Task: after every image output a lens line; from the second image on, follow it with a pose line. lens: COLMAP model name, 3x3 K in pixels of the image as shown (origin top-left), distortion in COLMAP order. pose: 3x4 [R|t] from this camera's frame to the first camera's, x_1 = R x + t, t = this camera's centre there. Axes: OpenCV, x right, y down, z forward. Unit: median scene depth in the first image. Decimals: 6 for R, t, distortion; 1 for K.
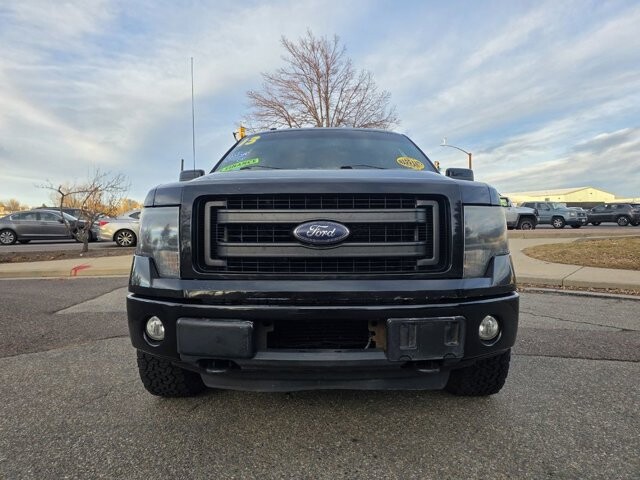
lens RADIAL K [[423.5, 0, 326.7], [0, 423.5, 238.3], [0, 0, 1]] dist [0.059641, -0.049502]
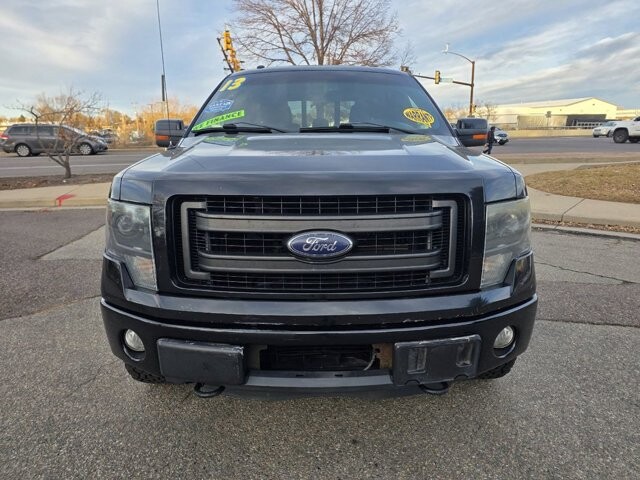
lens RADIAL K [[423.5, 0, 327.9], [0, 423.5, 240.9], [0, 0, 1]] dist [0.059641, -0.049502]
pose [[0.999824, -0.004077, 0.018336, -0.011511], [0.000247, 0.978929, 0.204203, -0.181515], [-0.018782, -0.204162, 0.978757, 0.156131]]
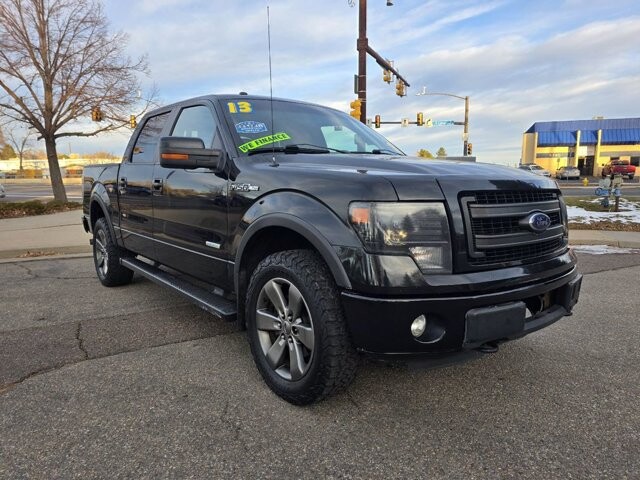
lens RADIAL K [[425.9, 0, 329.2], [0, 425.9, 239.1], [0, 0, 1]] dist [0.061597, -0.052049]
pose [[0.758083, -0.080875, 0.647124, -1.206154], [0.018729, 0.994571, 0.102356, -0.096323], [-0.651889, -0.065474, 0.755482, 0.409457]]
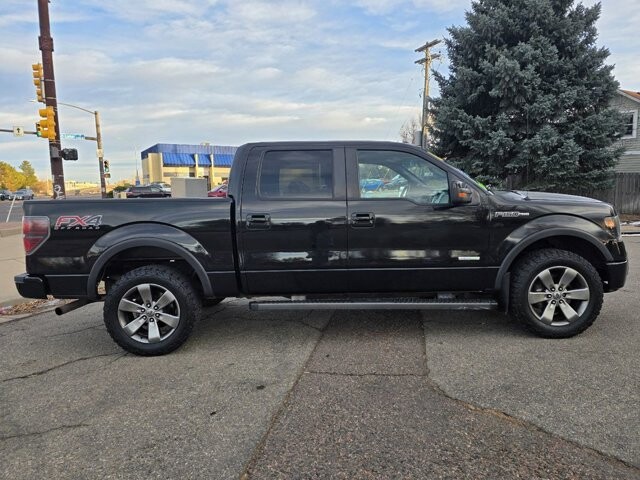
lens RADIAL K [[425.9, 0, 322.7], [0, 425.9, 230.5], [0, 0, 1]] dist [0.061597, -0.052049]
pose [[-0.012155, -0.081414, 0.996606, -2.581473], [0.060092, 0.994819, 0.082001, -0.273556], [-0.998119, 0.060885, -0.007200, 2.549542]]
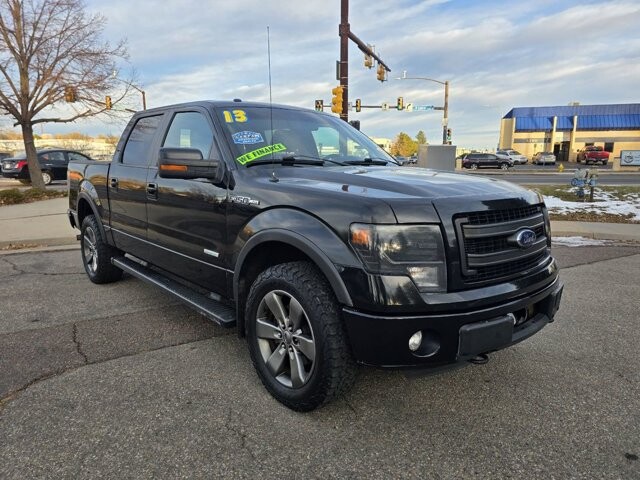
lens RADIAL K [[425.9, 0, 323.4], [0, 425.9, 234.0], [0, 0, 1]] dist [0.061597, -0.052049]
pose [[0.735083, -0.099557, 0.670627, -1.276532], [0.014327, 0.991220, 0.131447, -0.197044], [-0.677825, -0.087017, 0.730055, 0.414301]]
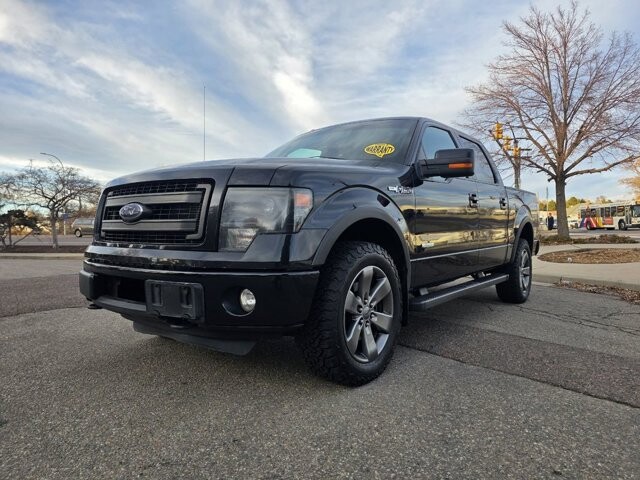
lens RADIAL K [[423.5, 0, 332.5], [0, 423.5, 237.0], [0, 0, 1]] dist [0.059641, -0.049502]
pose [[0.798535, 0.013044, -0.601807, 1.197606], [-0.020409, 0.999777, -0.005411, 0.053482], [0.601602, 0.016603, 0.798623, 0.286408]]
